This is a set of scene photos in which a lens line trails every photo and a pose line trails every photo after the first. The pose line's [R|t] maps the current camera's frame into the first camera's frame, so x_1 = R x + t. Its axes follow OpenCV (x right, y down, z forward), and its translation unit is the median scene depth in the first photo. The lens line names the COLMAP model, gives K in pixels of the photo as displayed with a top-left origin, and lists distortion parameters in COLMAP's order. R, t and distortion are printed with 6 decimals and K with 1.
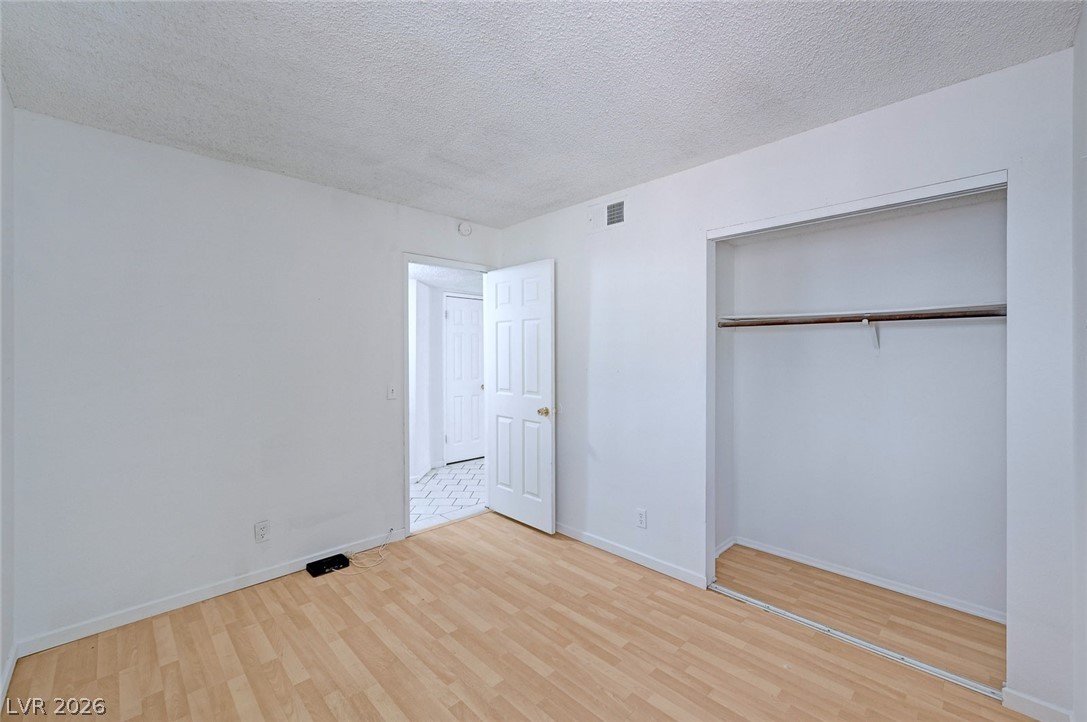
lens RADIAL K [[442.6, 0, 546.9], [0, 442.6, 361.0], [0, 0, 1]] dist [0.000785, 0.000222]
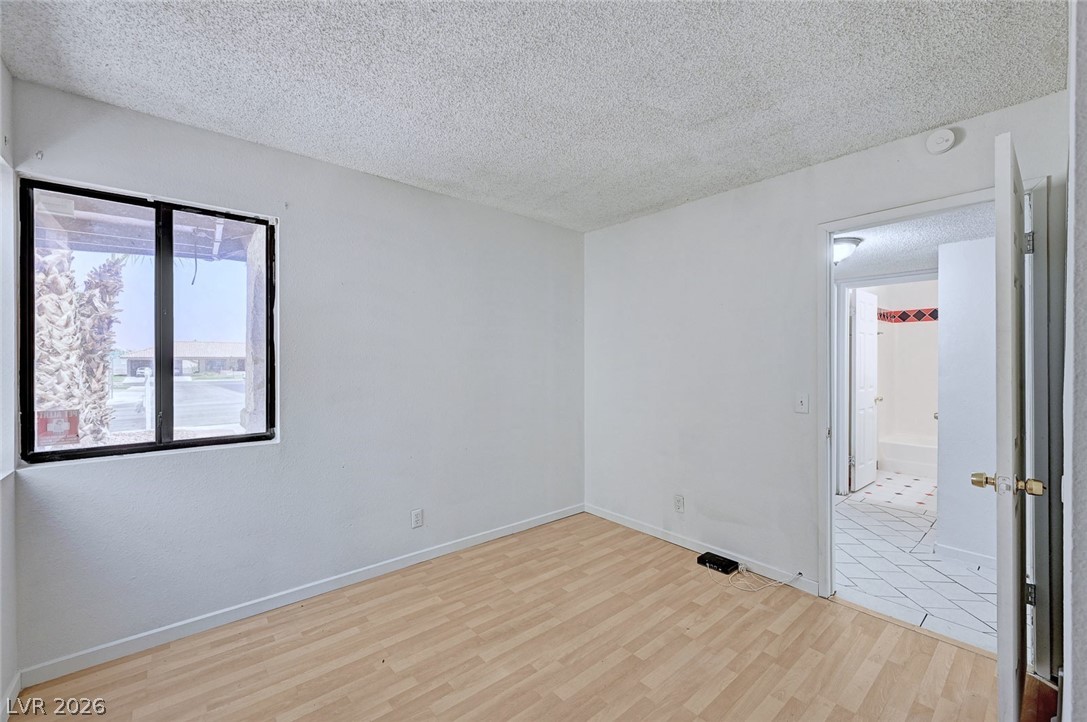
lens RADIAL K [[442.6, 0, 546.9], [0, 442.6, 361.0], [0, 0, 1]] dist [0.000785, 0.000222]
pose [[-0.059874, -0.000969, -0.998205, 0.634524], [-0.020933, 0.999781, 0.000285, 0.005582], [0.997986, 0.020913, -0.059881, 0.766923]]
